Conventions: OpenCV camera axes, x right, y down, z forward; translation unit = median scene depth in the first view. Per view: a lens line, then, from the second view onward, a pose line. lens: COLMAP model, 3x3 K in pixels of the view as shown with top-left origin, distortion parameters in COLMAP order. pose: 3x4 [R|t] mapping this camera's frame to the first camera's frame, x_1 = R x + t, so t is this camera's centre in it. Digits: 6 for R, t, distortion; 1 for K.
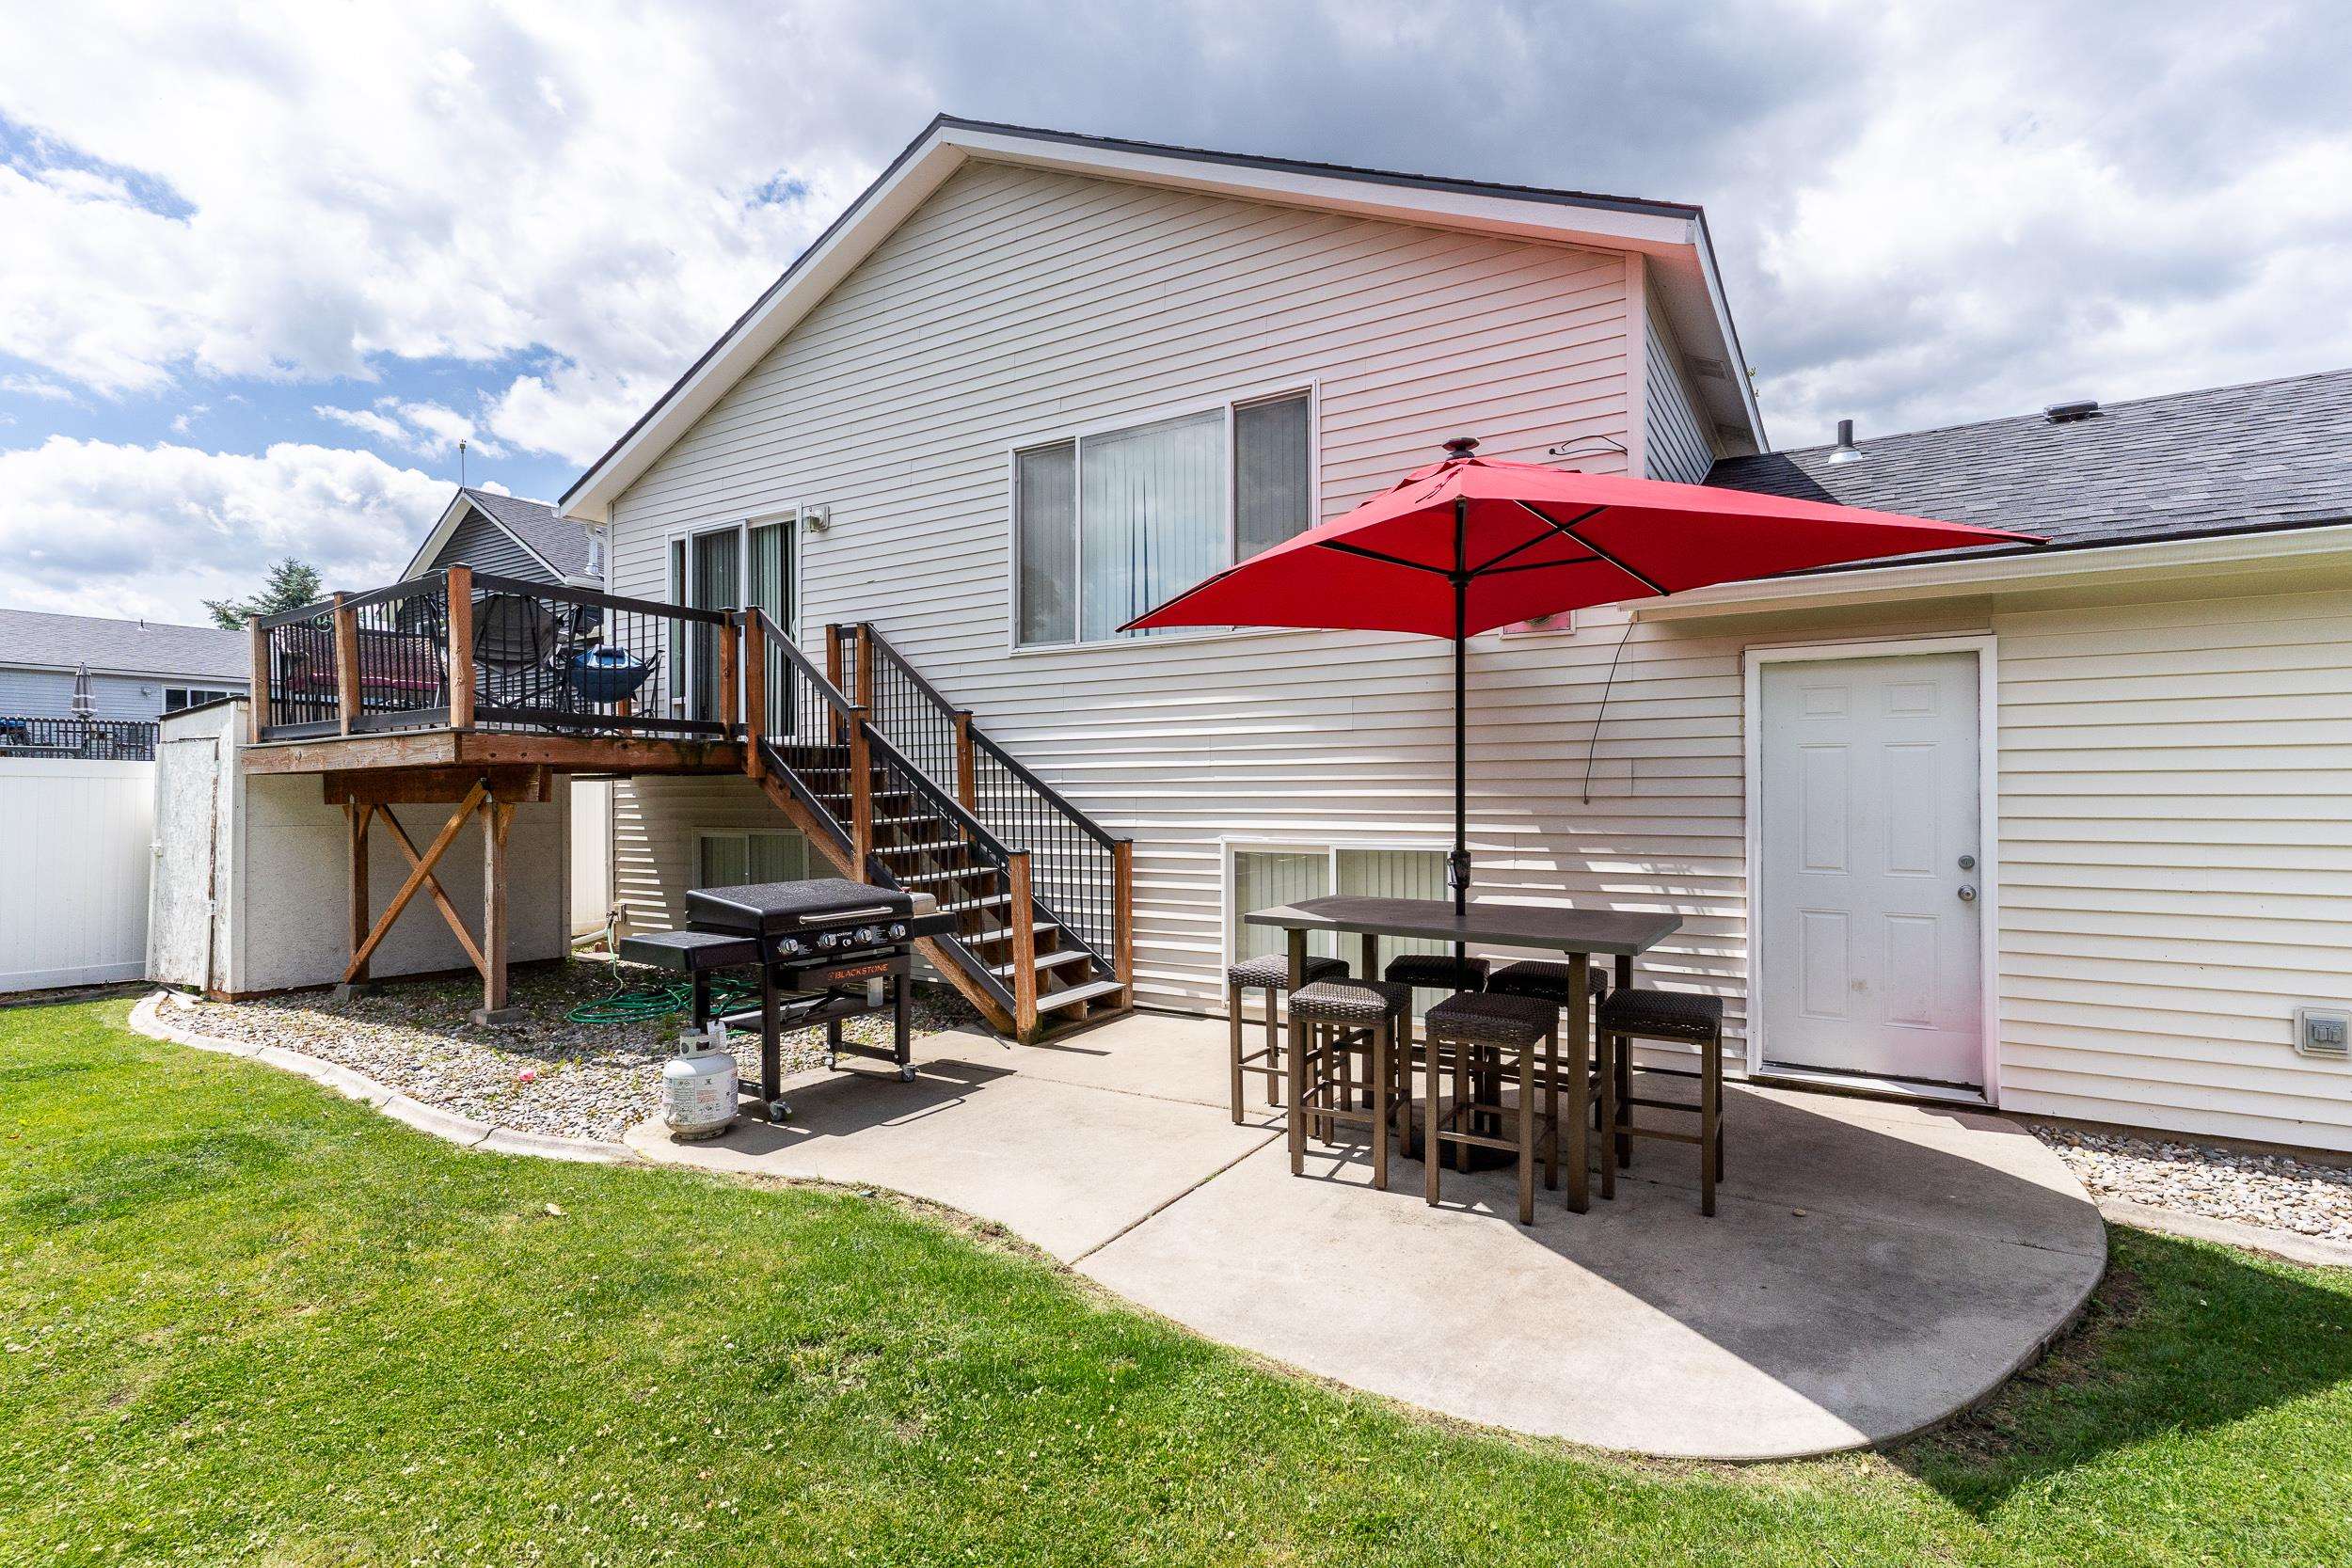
lens RADIAL K [[1124.6, 0, 1151.3], [0, 1124.6, 801.1], [0, 0, 1]] dist [0.003343, 0.000761]
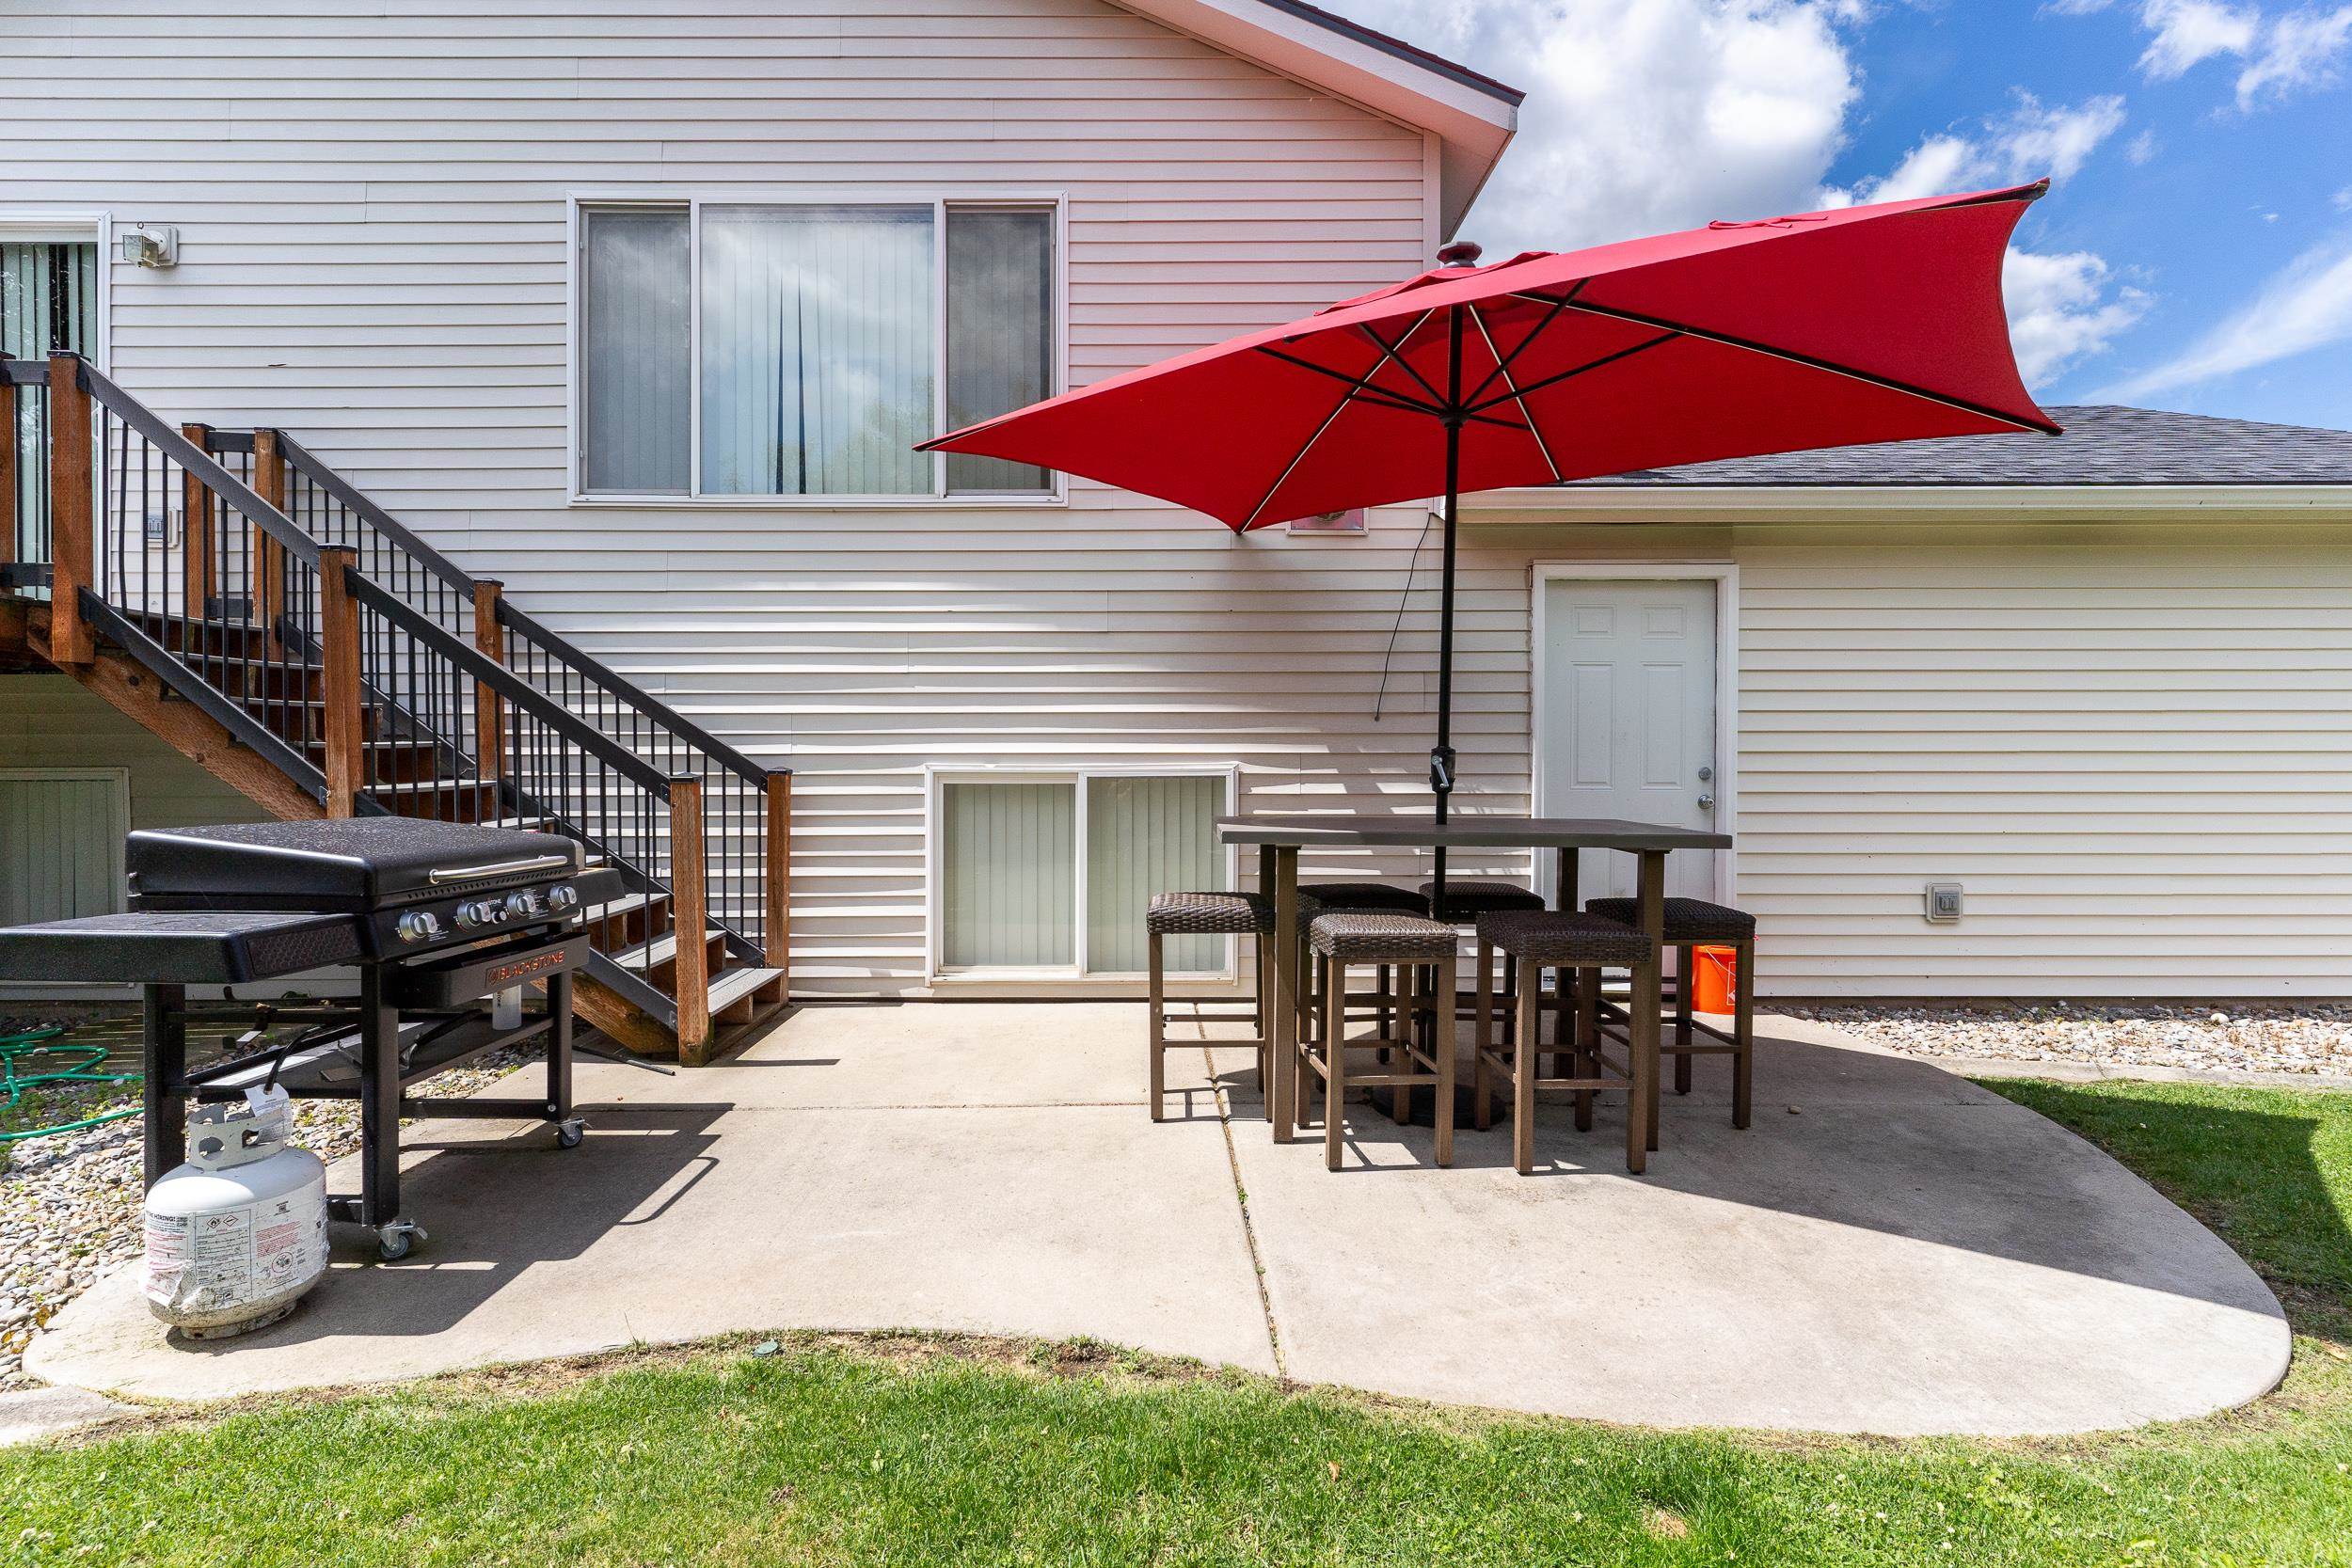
lens RADIAL K [[1140.6, 0, 1147.2], [0, 1140.6, 797.0], [0, 0, 1]] dist [0.002802, -0.001019]
pose [[0.841200, -0.007515, 0.540671, -0.286455], [0.002564, 0.999948, 0.009910, 0.056696], [-0.540717, -0.006950, 0.841176, 0.320410]]
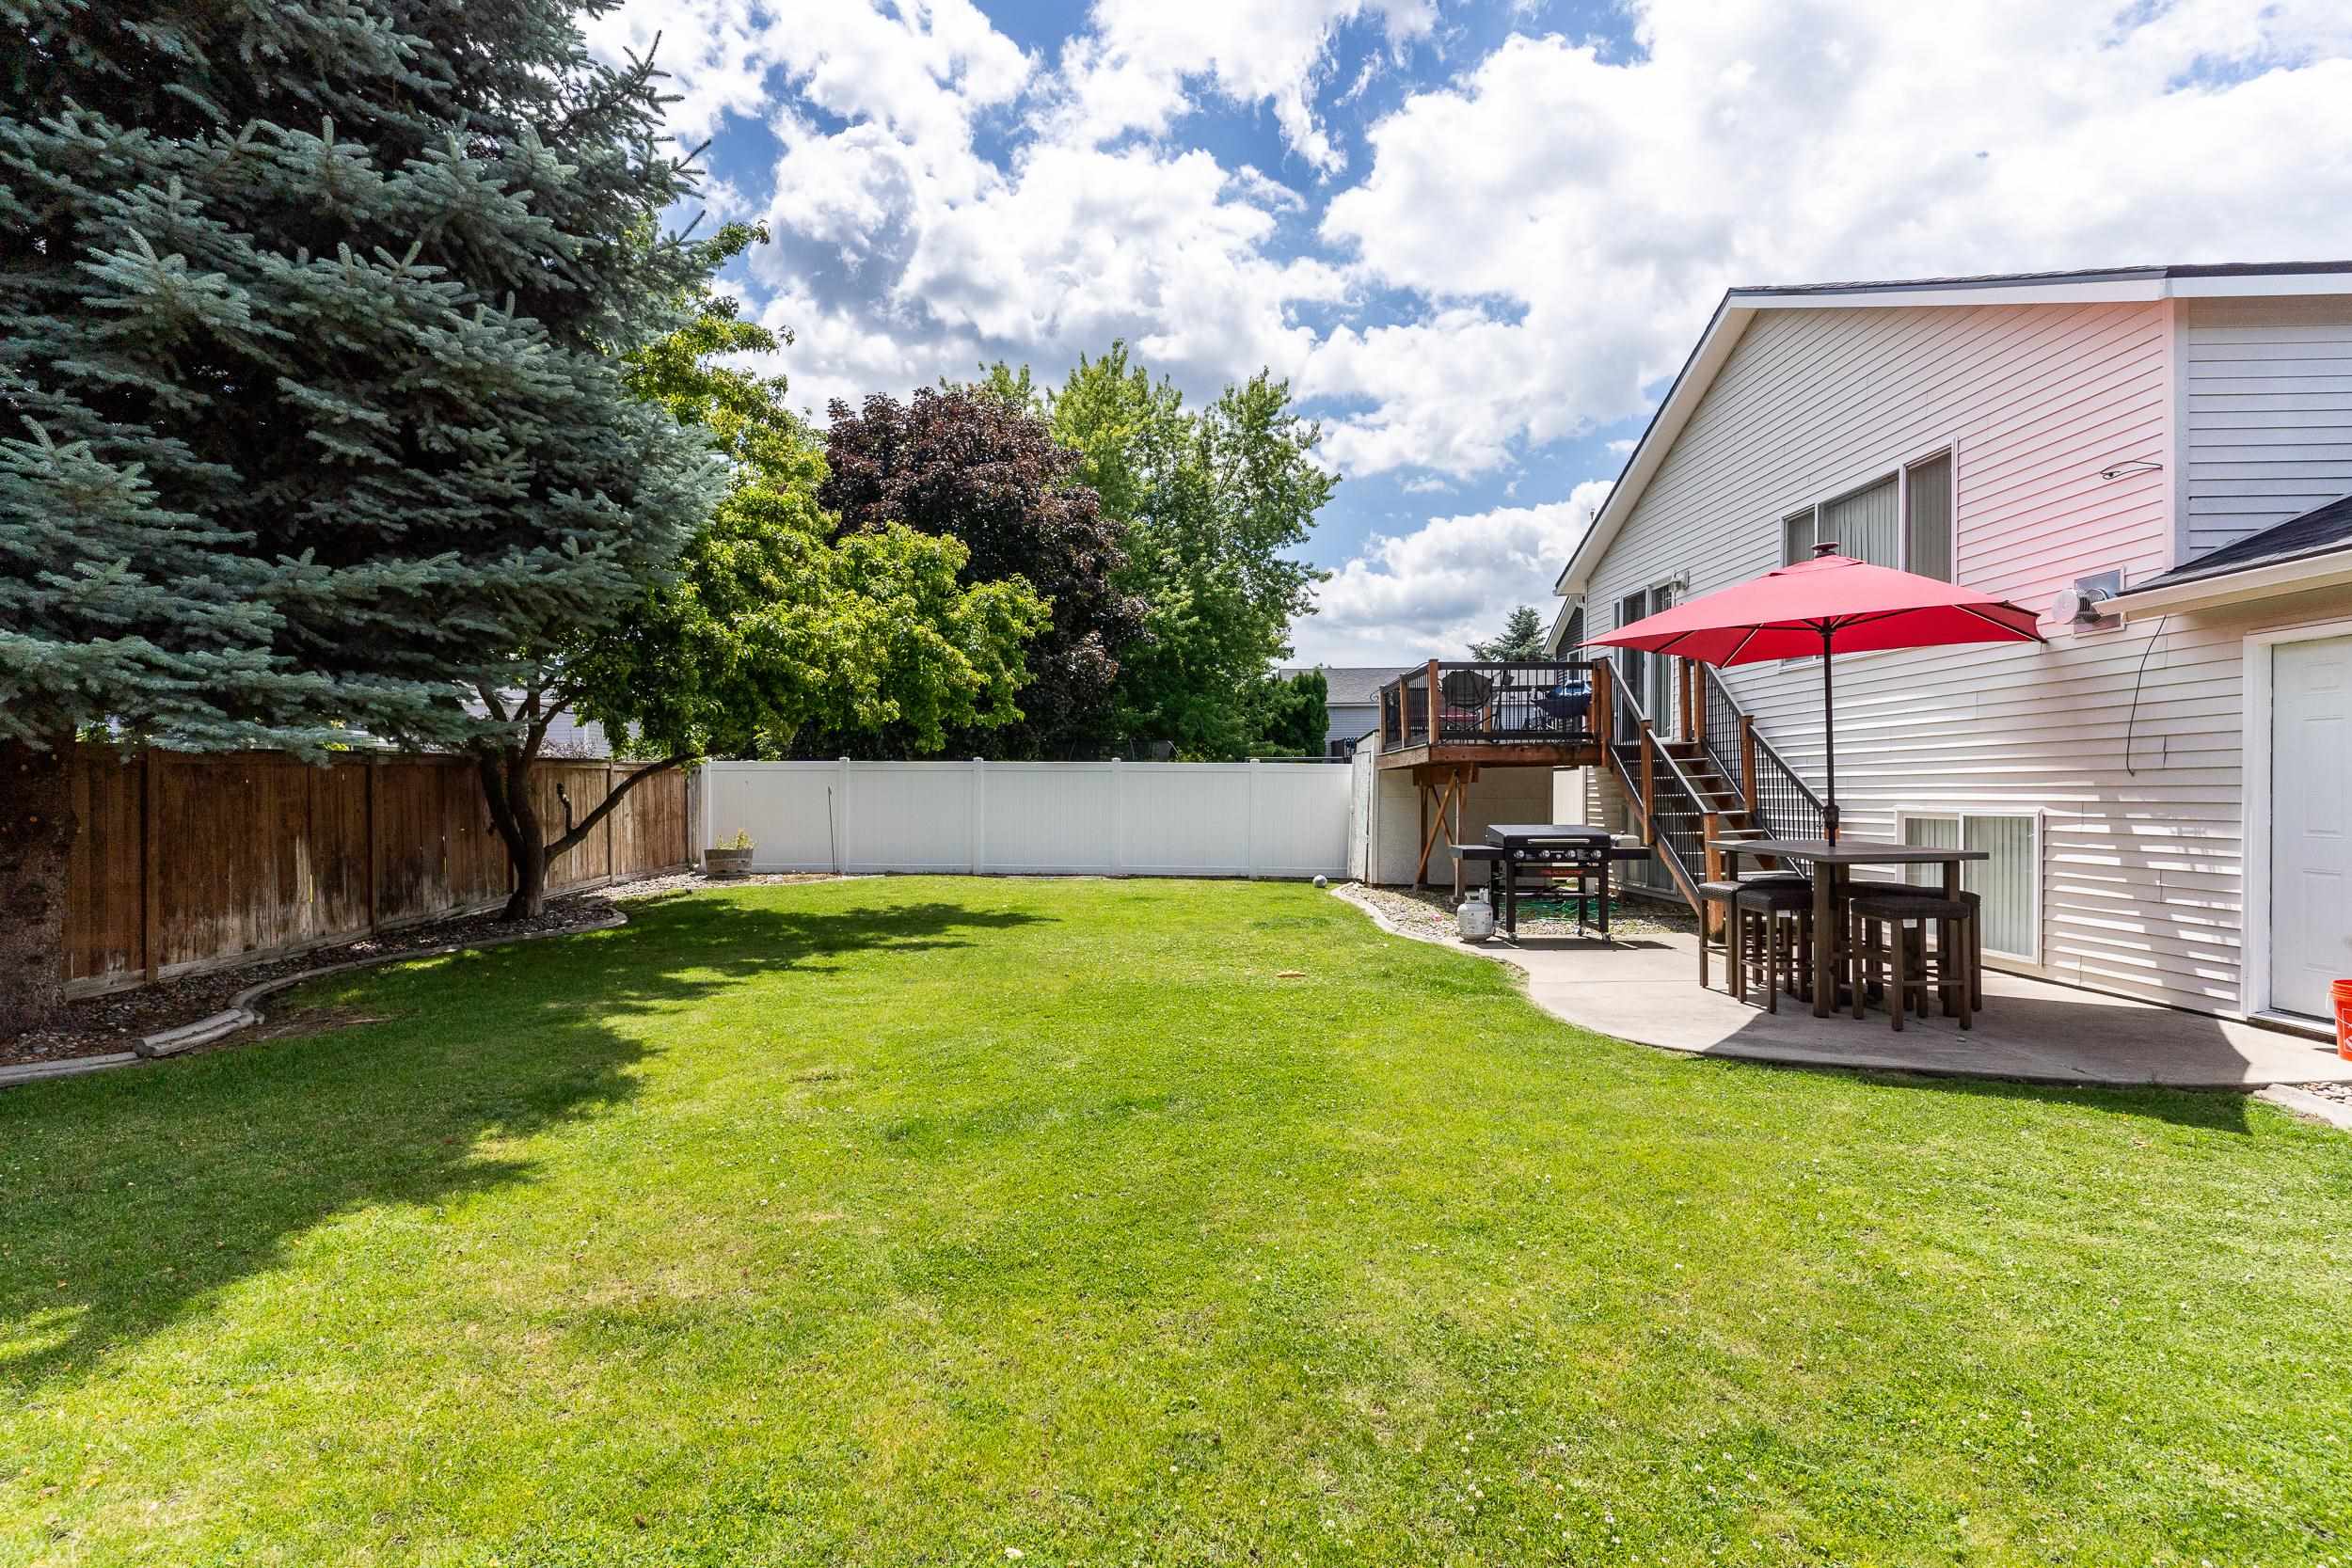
lens RADIAL K [[1140.6, 0, 1147.2], [0, 1140.6, 797.0], [0, 0, 1]] dist [0.002802, -0.001019]
pose [[0.532547, 0.003857, -0.846392, 0.863203], [-0.002549, 0.999992, 0.002953, 0.023996], [0.846397, 0.000585, 0.532553, -0.499609]]
